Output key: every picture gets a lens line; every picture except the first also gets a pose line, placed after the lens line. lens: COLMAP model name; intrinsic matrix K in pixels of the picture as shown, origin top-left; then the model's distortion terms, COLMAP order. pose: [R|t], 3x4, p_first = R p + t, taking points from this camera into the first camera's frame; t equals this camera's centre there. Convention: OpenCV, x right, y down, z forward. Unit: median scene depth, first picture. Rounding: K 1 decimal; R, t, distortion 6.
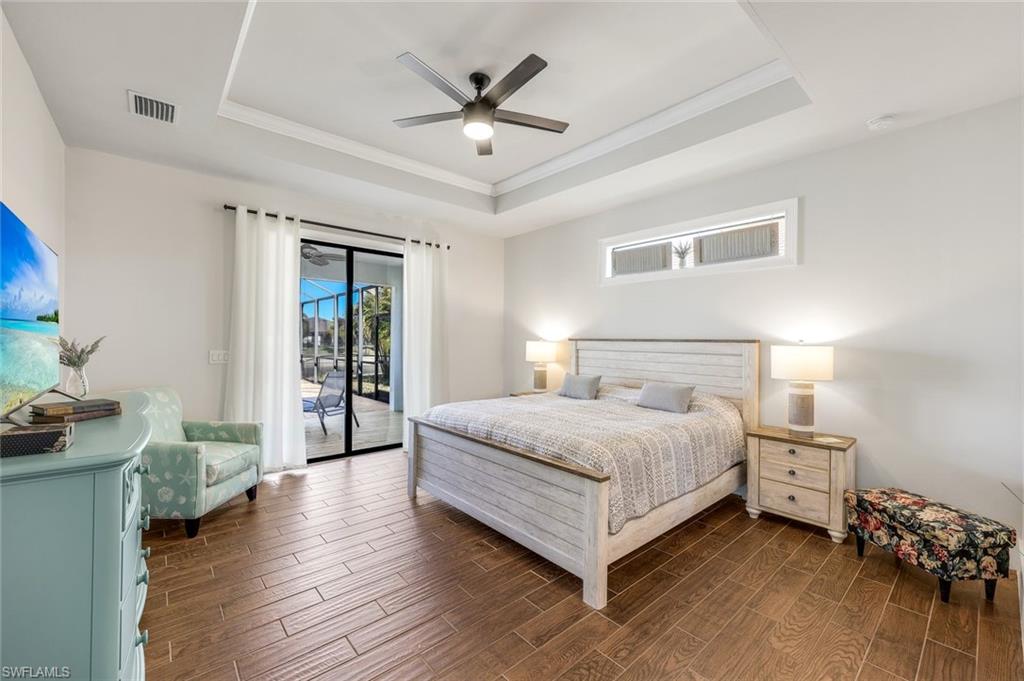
lens RADIAL K [[414.2, 0, 512.1], [0, 414.2, 341.1], [0, 0, 1]] dist [0.001202, -0.000164]
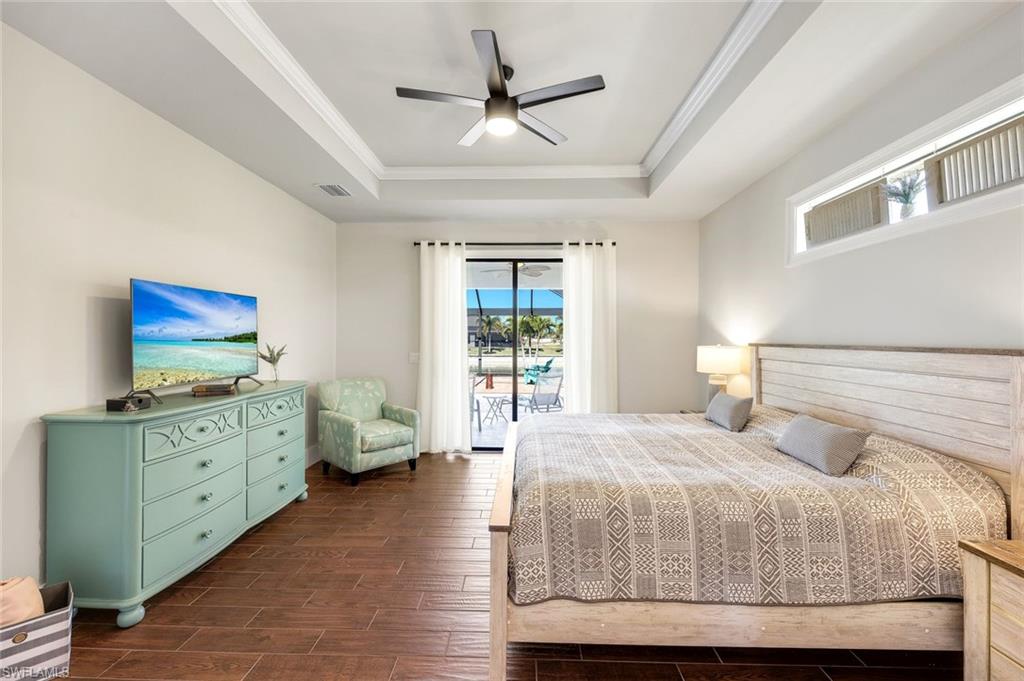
lens RADIAL K [[414.2, 0, 512.8], [0, 414.2, 340.2], [0, 0, 1]] dist [0.001202, -0.000164]
pose [[0.737769, -0.004302, -0.675040, 0.390279], [0.001566, 0.999988, -0.004661, -0.010454], [0.675052, 0.002381, 0.737767, 0.219753]]
